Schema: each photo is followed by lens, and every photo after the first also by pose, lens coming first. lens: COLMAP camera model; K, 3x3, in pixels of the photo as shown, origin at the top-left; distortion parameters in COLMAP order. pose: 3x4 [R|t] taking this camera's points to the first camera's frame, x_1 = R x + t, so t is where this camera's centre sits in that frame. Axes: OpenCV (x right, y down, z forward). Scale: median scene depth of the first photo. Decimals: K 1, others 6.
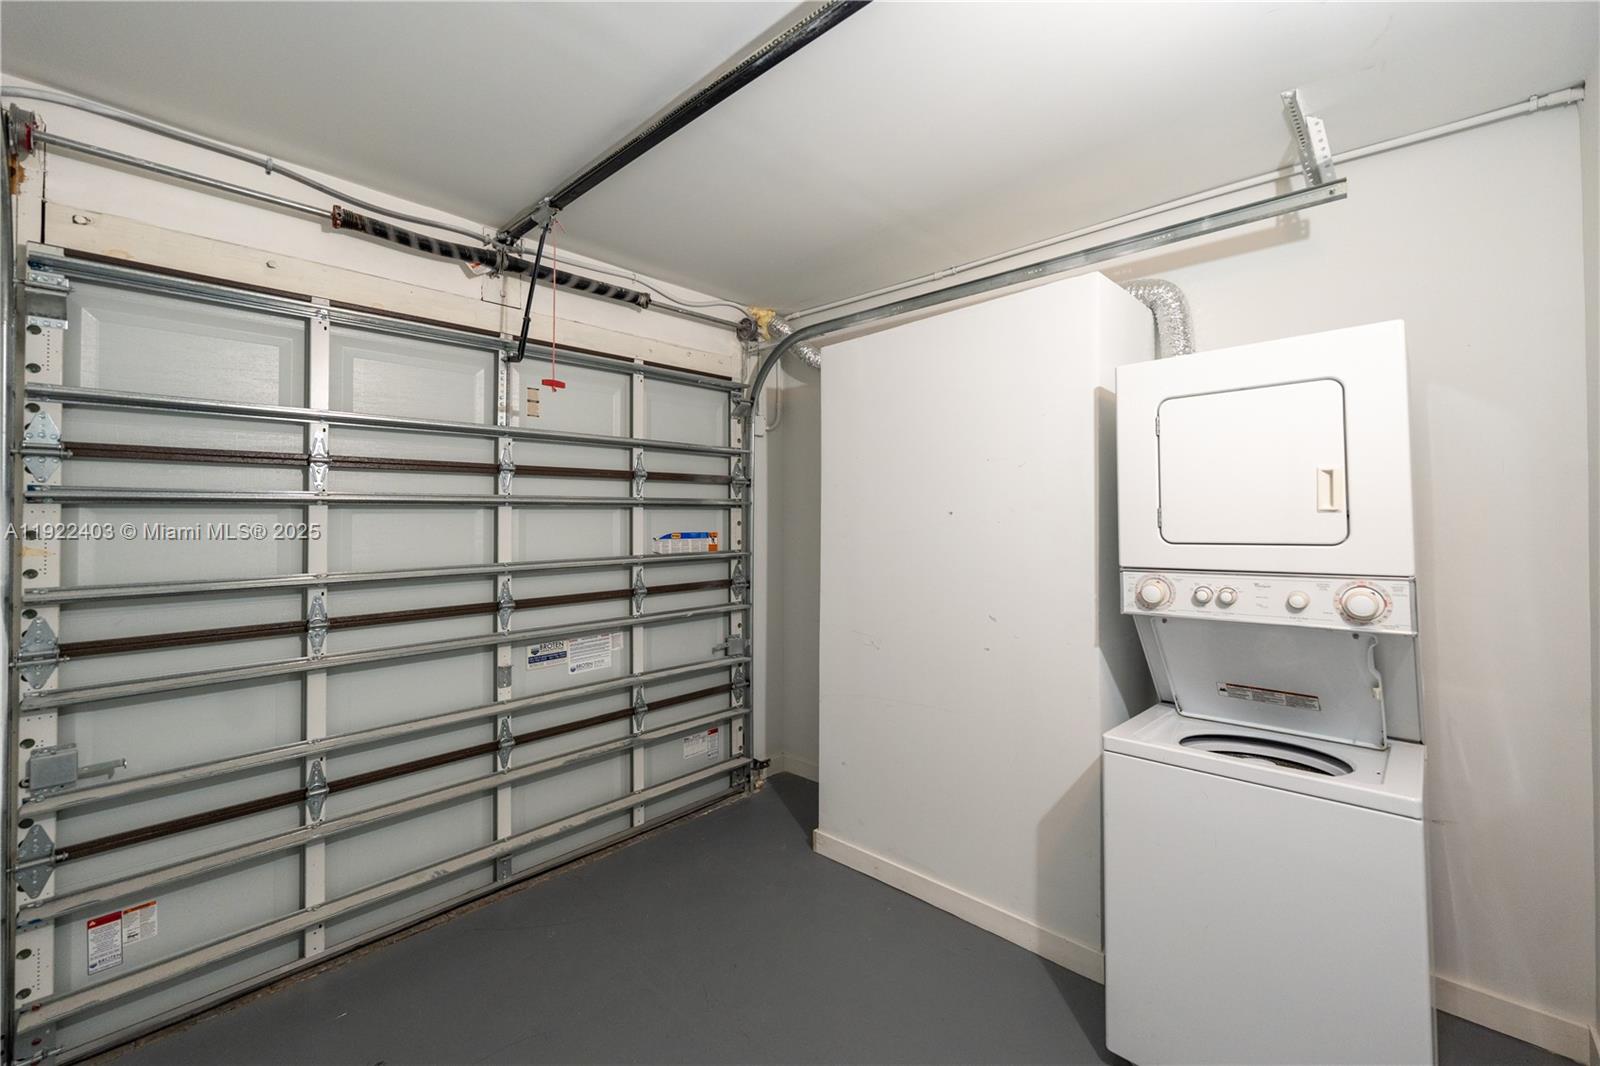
lens RADIAL K [[668.0, 0, 796.5], [0, 668.0, 507.8], [0, 0, 1]] dist [0.000152, -0.000202]
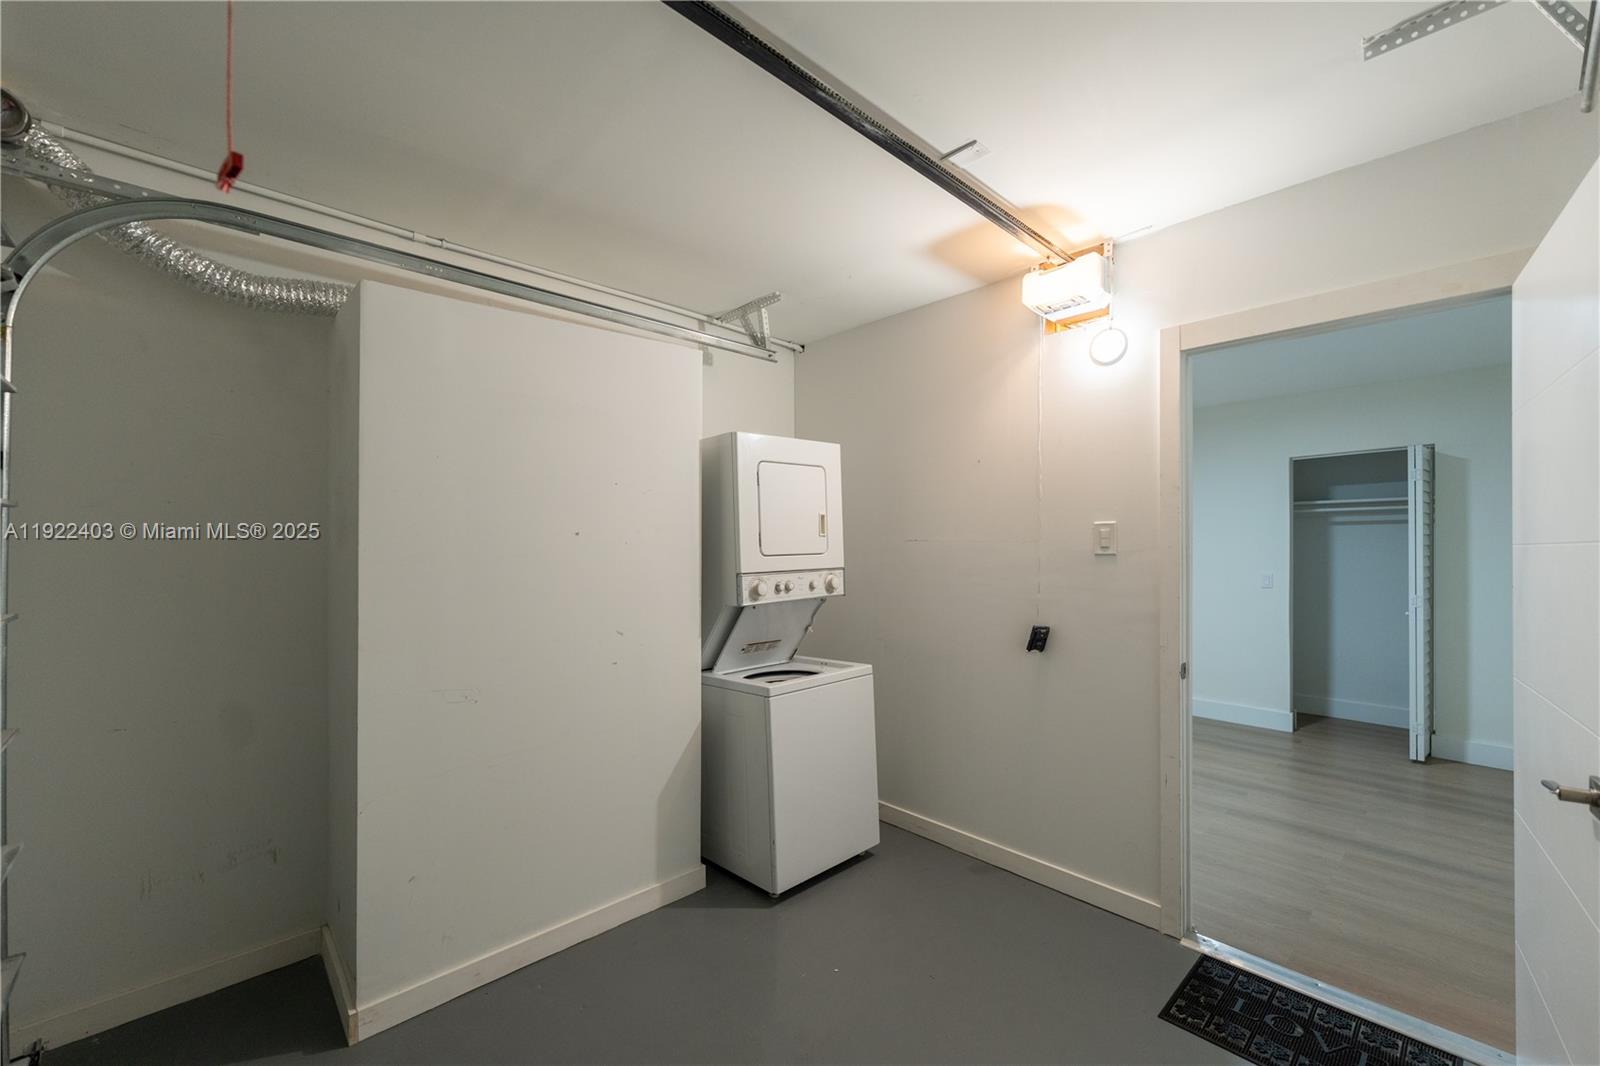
lens RADIAL K [[640.8, 0, 795.7], [0, 640.8, 540.5], [0, 0, 1]] dist [-0.000138, -0.000163]
pose [[0.055959, 0.009625, 0.998387, -0.891301], [-0.016301, 0.999829, -0.008725, 0.030846], [-0.998300, -0.015787, 0.056106, 0.829886]]
